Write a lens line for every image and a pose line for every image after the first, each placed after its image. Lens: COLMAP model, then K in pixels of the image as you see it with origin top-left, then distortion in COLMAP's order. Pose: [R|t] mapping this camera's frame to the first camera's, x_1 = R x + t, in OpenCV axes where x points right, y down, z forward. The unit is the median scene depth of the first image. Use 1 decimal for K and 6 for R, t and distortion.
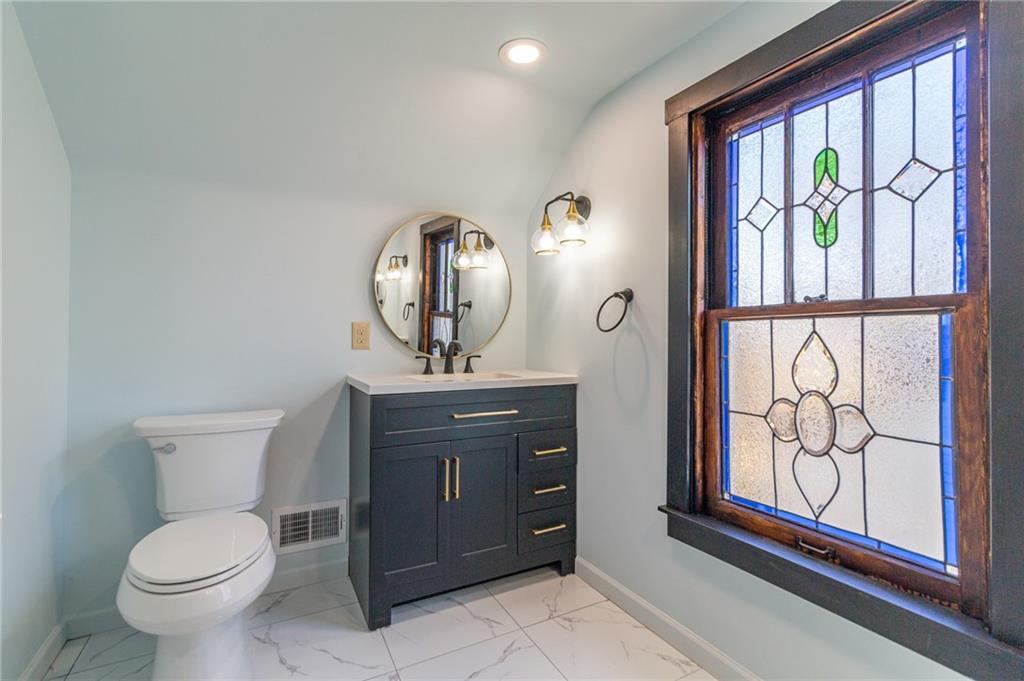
lens RADIAL K [[473.8, 0, 509.2], [0, 473.8, 334.0], [0, 0, 1]] dist [0.001587, 0.000637]
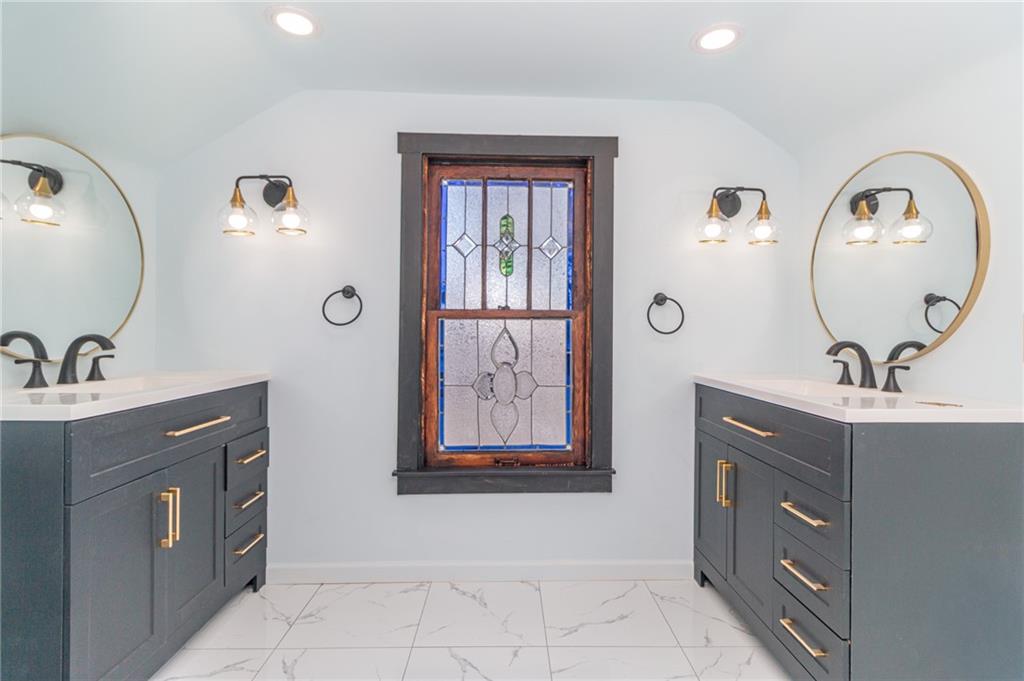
lens RADIAL K [[473.8, 0, 513.0], [0, 473.8, 337.5], [0, 0, 1]] dist [0.001587, 0.000637]
pose [[0.451799, -0.007346, 0.892089, -0.698248], [-0.011049, 0.999843, 0.013830, 0.003902], [-0.892051, -0.016105, 0.451647, 0.226396]]
